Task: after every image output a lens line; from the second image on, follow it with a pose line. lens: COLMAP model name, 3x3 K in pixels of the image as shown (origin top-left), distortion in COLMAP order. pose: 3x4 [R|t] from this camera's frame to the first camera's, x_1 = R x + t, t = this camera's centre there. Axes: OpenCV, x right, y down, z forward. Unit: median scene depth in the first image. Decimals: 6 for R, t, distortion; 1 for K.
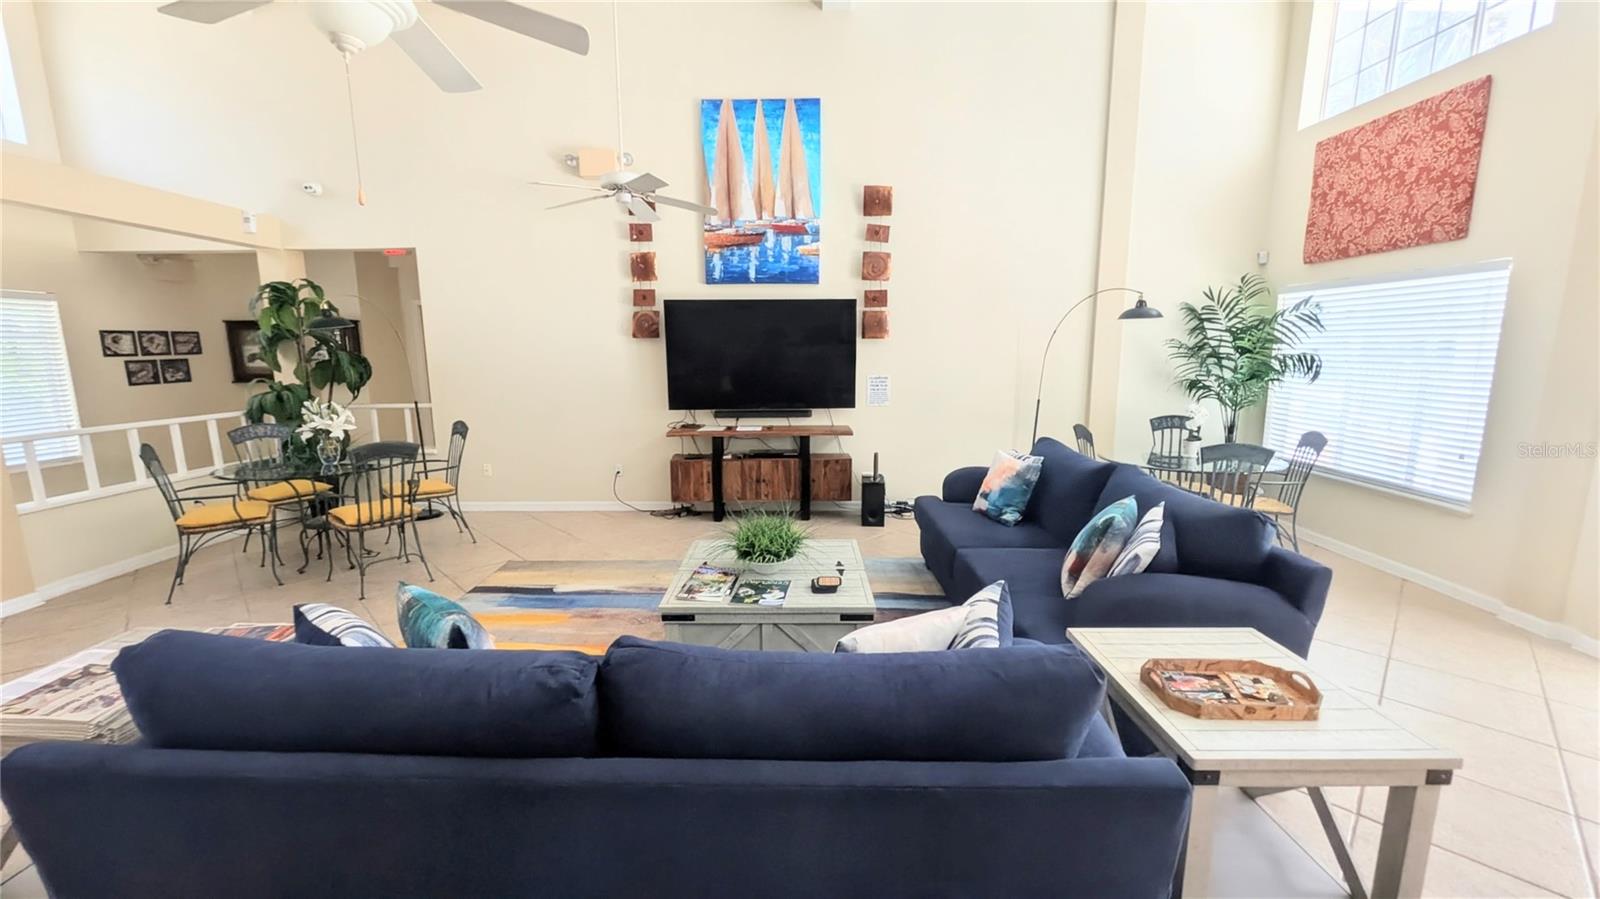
lens RADIAL K [[624.4, 0, 796.9], [0, 624.4, 449.2], [0, 0, 1]] dist [0.002935, -0.001141]
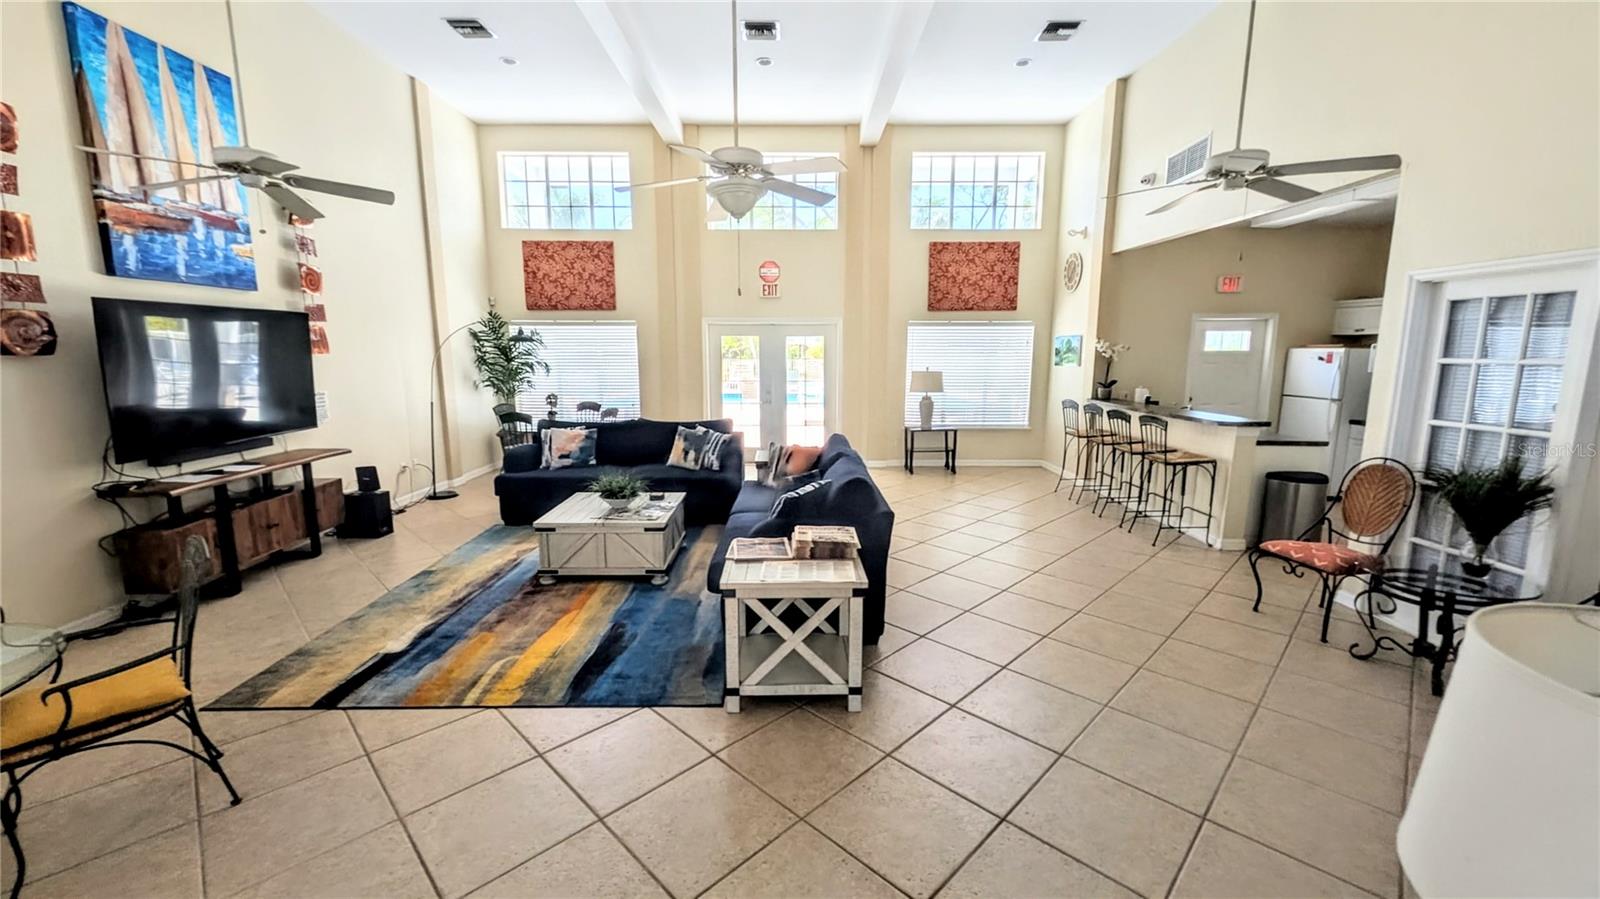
lens RADIAL K [[624.4, 0, 796.4], [0, 624.4, 446.0], [0, 0, 1]] dist [0.002935, -0.001141]
pose [[-0.022064, -0.152803, 0.988010, -0.888286], [0.159597, 0.975039, 0.154361, -0.070893], [-0.986936, 0.161089, 0.002874, 0.297539]]
